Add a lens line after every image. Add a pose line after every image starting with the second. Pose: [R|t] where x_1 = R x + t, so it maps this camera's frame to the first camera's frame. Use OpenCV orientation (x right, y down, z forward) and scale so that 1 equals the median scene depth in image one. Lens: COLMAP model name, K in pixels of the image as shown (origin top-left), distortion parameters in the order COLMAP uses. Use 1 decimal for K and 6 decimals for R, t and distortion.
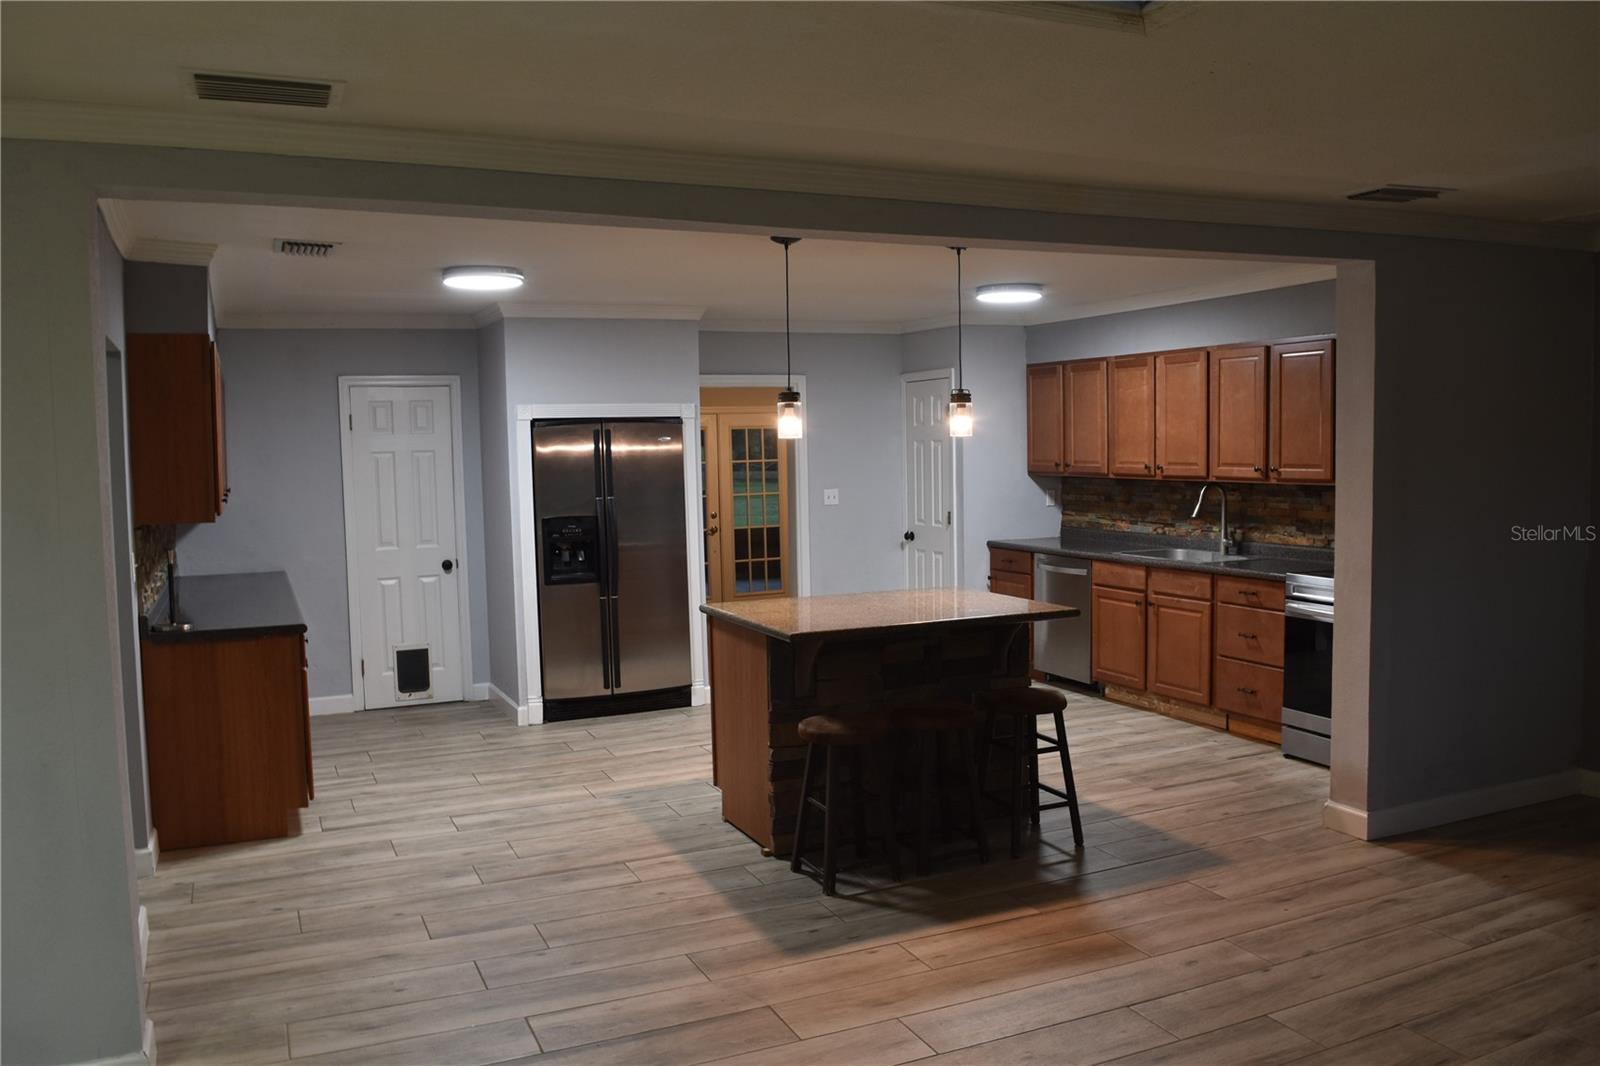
lens RADIAL K [[1255.7, 0, 803.5], [0, 1255.7, 528.4], [0, 0, 1]] dist [-0.092381, 0.018531]
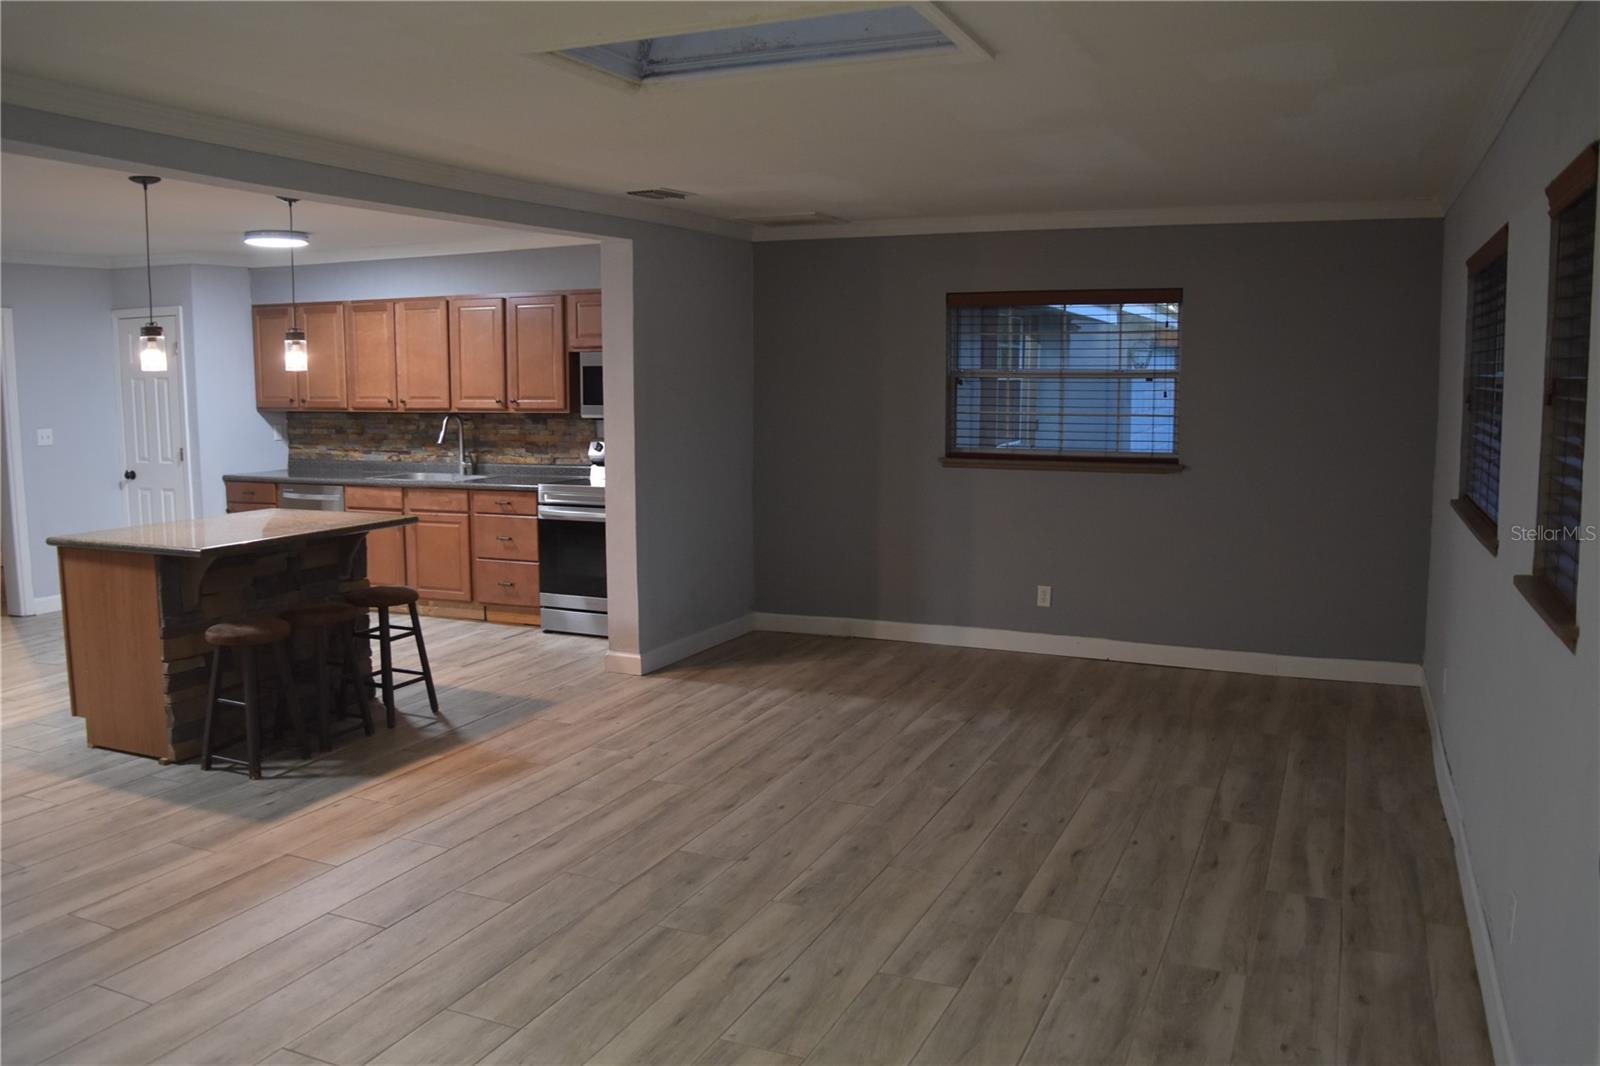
lens RADIAL K [[1255.7, 0, 803.5], [0, 1255.7, 528.4], [0, 0, 1]] dist [-0.092381, 0.018531]
pose [[0.745610, -0.066652, 0.663041, -0.258930], [0.036857, 0.997587, 0.058835, 0.017562], [-0.665362, -0.019431, 0.746268, -0.115795]]
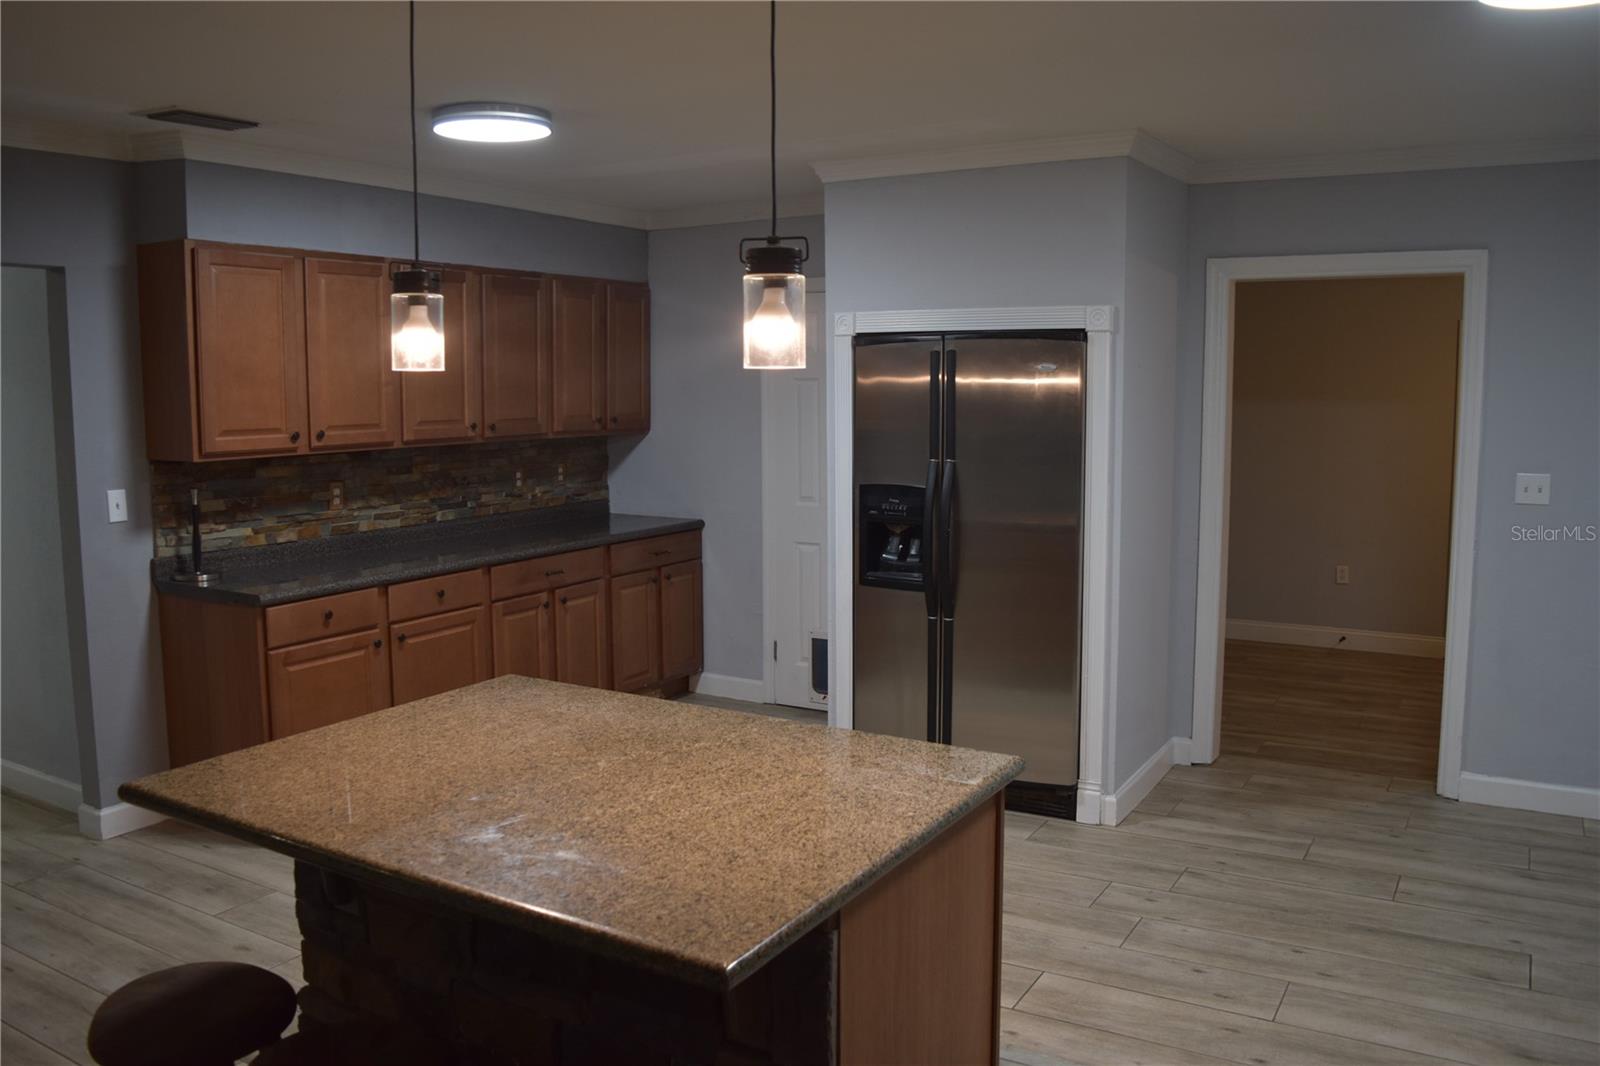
lens RADIAL K [[1255.7, 0, 803.5], [0, 1255.7, 528.4], [0, 0, 1]] dist [-0.092381, 0.018531]
pose [[0.571718, 0.115007, -0.812350, 0.402933], [-0.063840, 0.993361, 0.095704, -0.058995], [0.817963, -0.002856, 0.575264, 0.749501]]
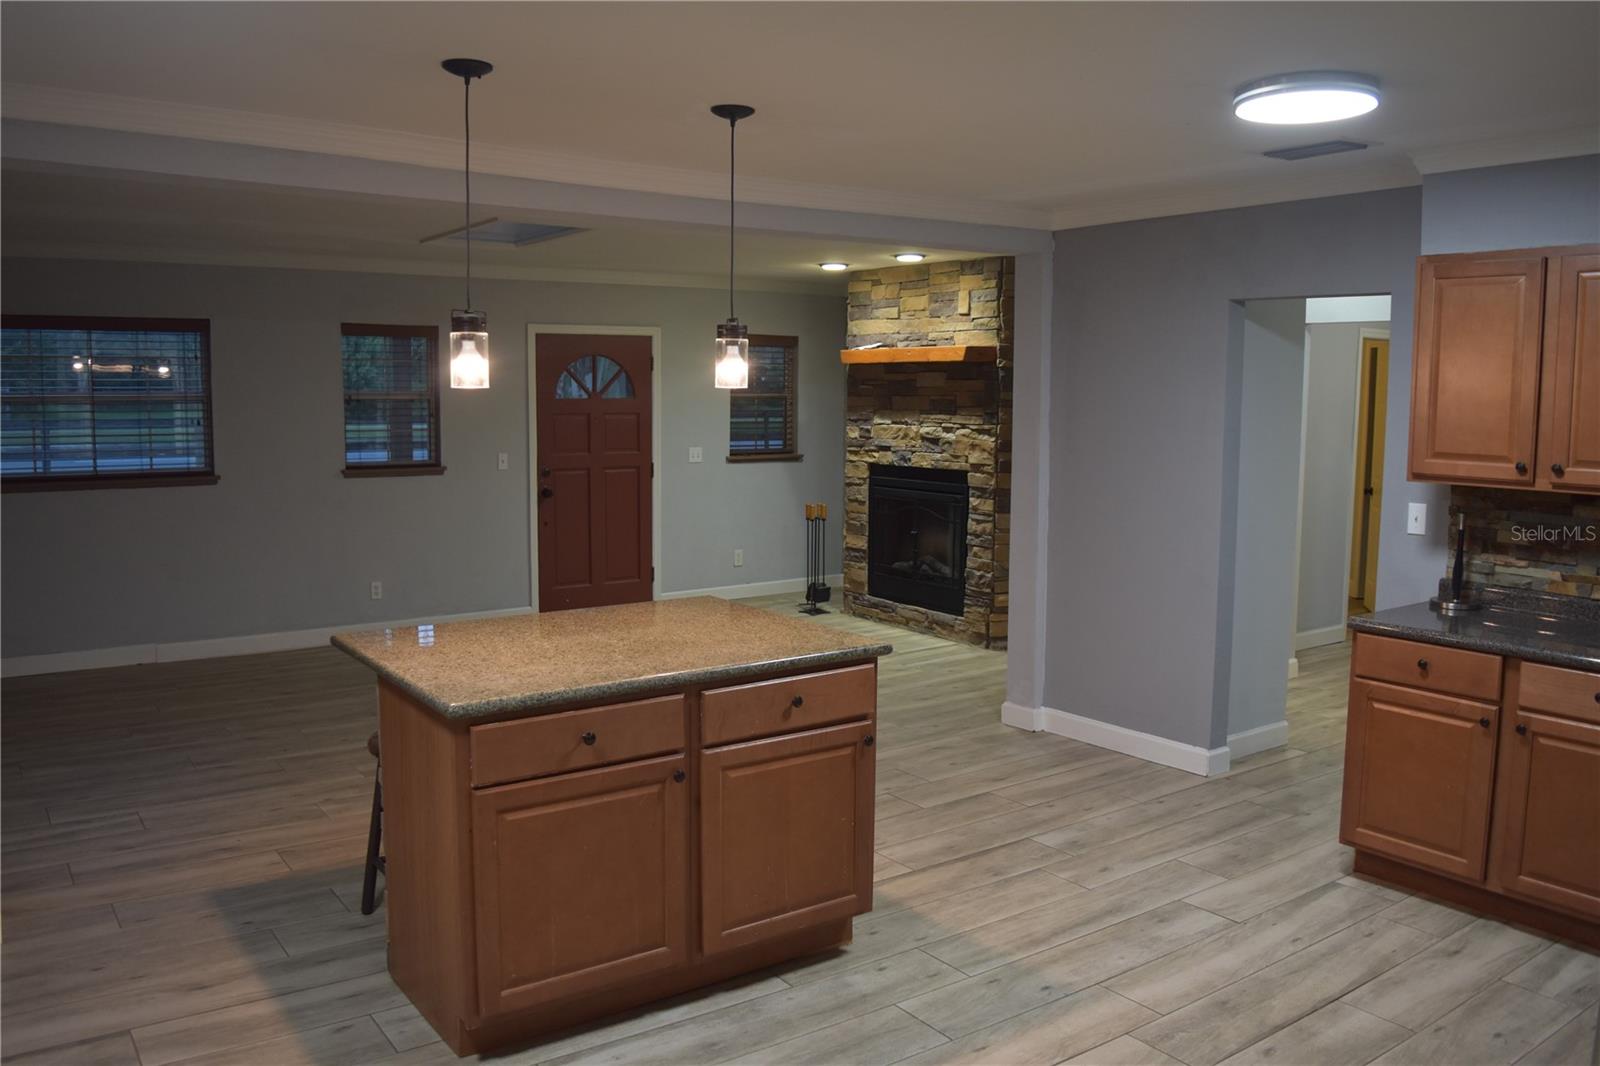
lens RADIAL K [[1255.7, 0, 803.5], [0, 1255.7, 528.4], [0, 0, 1]] dist [-0.092381, 0.018531]
pose [[-0.979875, 0.033592, -0.196763, 0.083323], [-0.002807, 0.983322, 0.181852, -0.109541], [0.199590, 0.178745, -0.963439, 1.520385]]
